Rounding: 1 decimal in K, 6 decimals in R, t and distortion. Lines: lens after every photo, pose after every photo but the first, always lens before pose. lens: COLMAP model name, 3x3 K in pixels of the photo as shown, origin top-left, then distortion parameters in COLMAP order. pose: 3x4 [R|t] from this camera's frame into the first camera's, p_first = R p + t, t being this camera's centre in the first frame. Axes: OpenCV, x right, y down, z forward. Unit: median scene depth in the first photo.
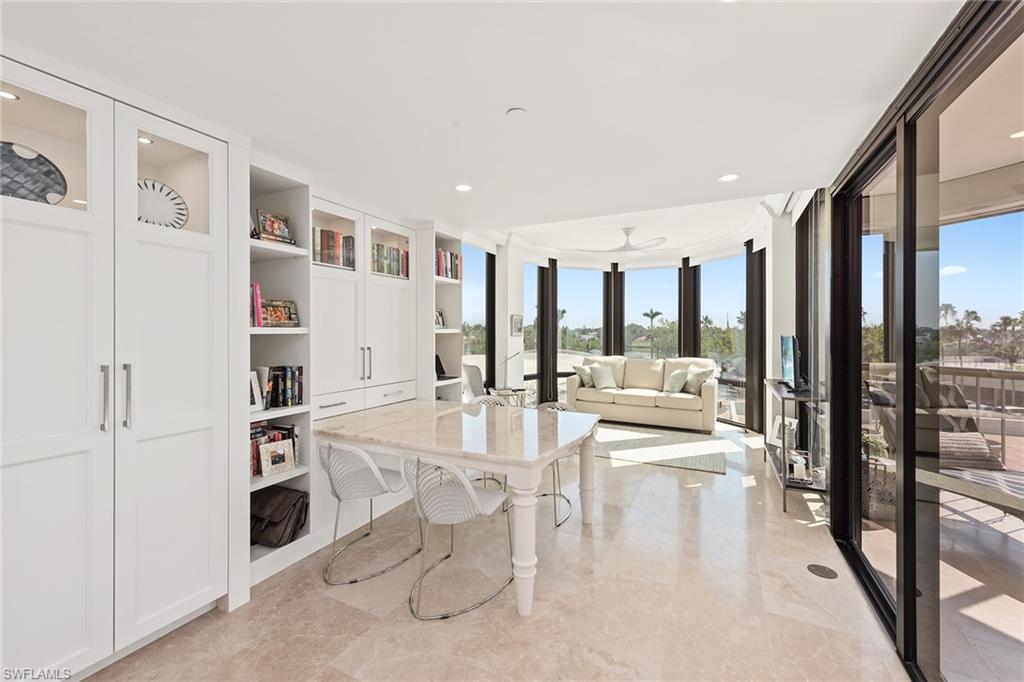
lens RADIAL K [[419.4, 0, 508.6], [0, 419.4, 336.1], [0, 0, 1]] dist [-0.001118, -0.000217]
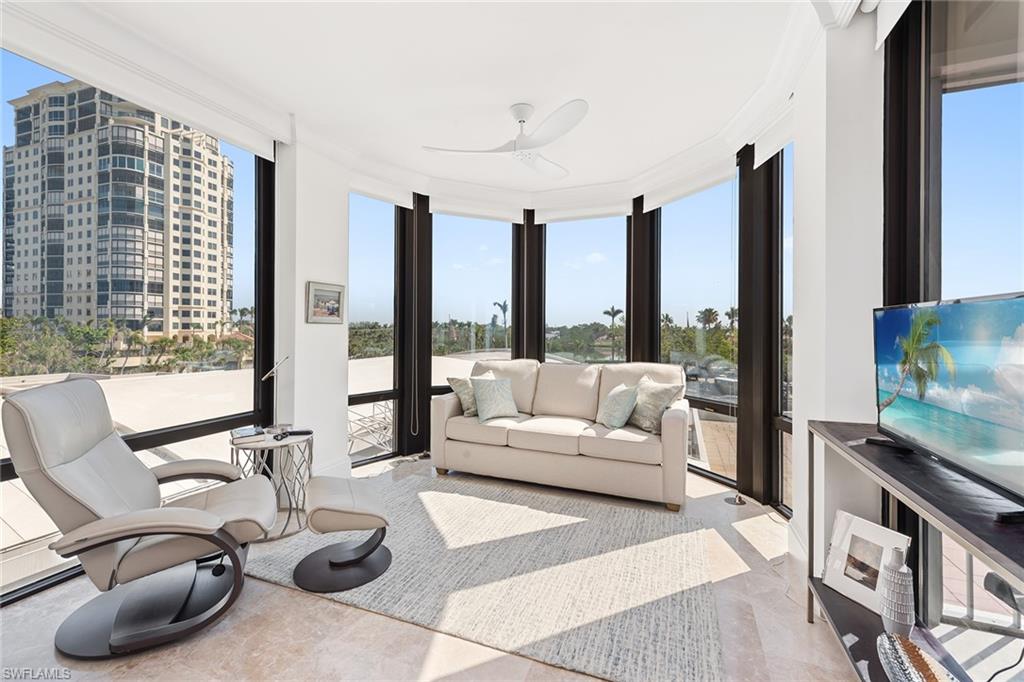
lens RADIAL K [[434.1, 0, 514.6], [0, 434.1, 335.4], [0, 0, 1]] dist [0.000412, 0.000024]
pose [[0.994607, 0.003989, 0.103640, 0.193523], [-0.004166, 0.999990, 0.001490, 0.013406], [-0.103633, -0.001914, 0.994614, 0.421142]]
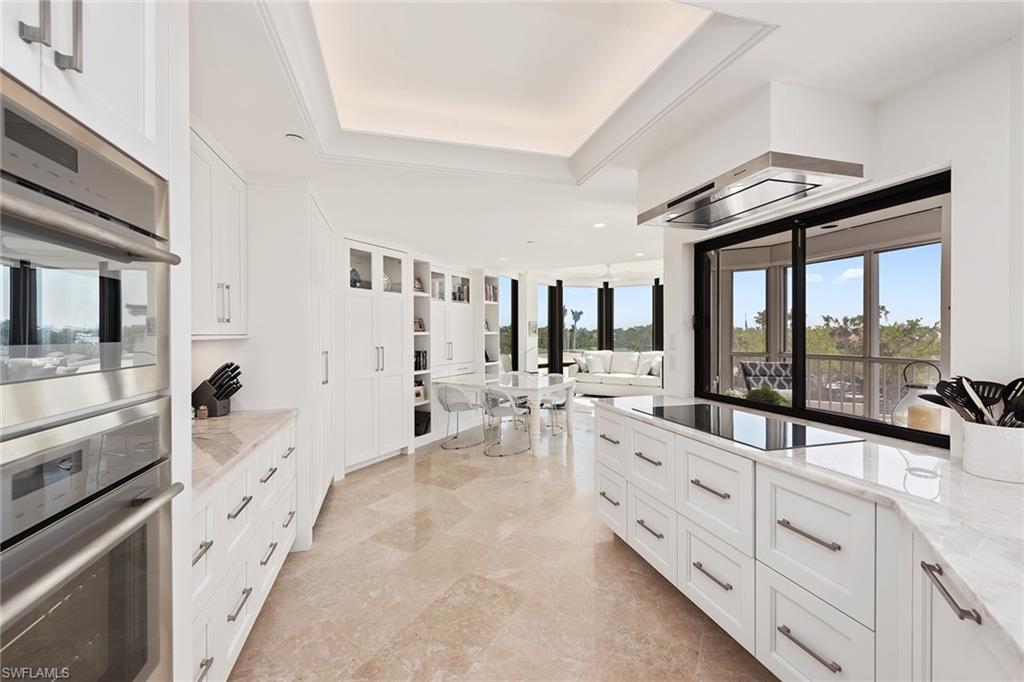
lens RADIAL K [[419.4, 0, 508.6], [0, 419.4, 336.1], [0, 0, 1]] dist [-0.001118, -0.000217]
pose [[0.999107, -0.003201, -0.042138, -0.003274], [0.003112, 0.999993, -0.002175, 0.002381], [0.042144, 0.002042, 0.999109, -0.421169]]
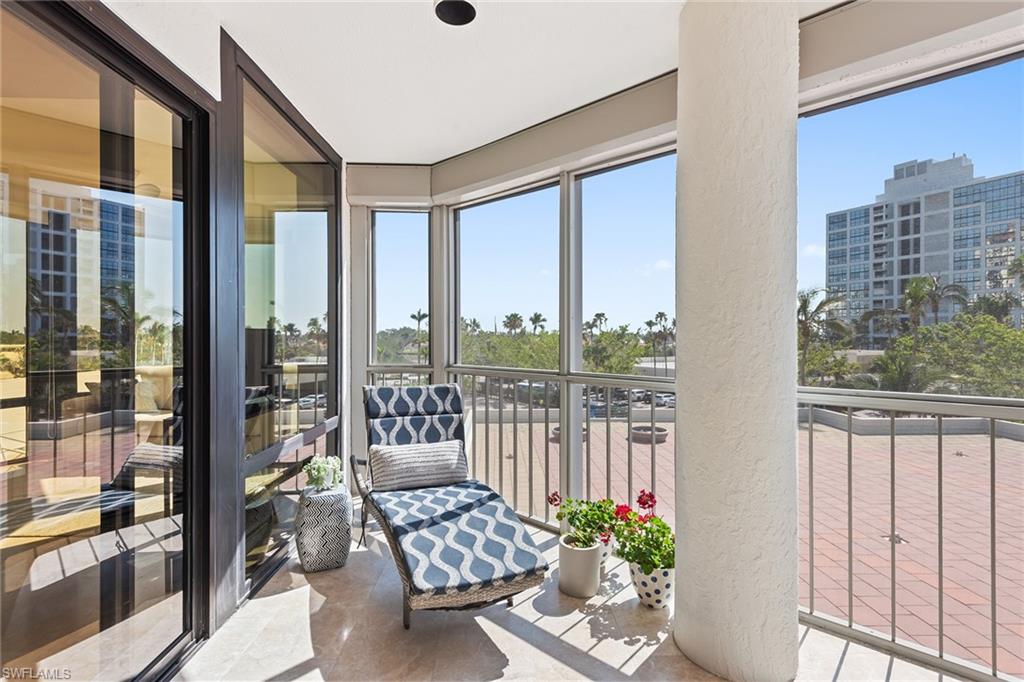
lens RADIAL K [[484.7, 0, 512.0], [0, 484.7, 341.0], [0, 0, 1]] dist [0.023992, 0.000092]
pose [[0.877324, -0.003330, 0.479887, 0.385325], [0.003510, 0.999994, 0.000522, 0.010559], [-0.479885, 0.001226, 0.877330, 0.026150]]
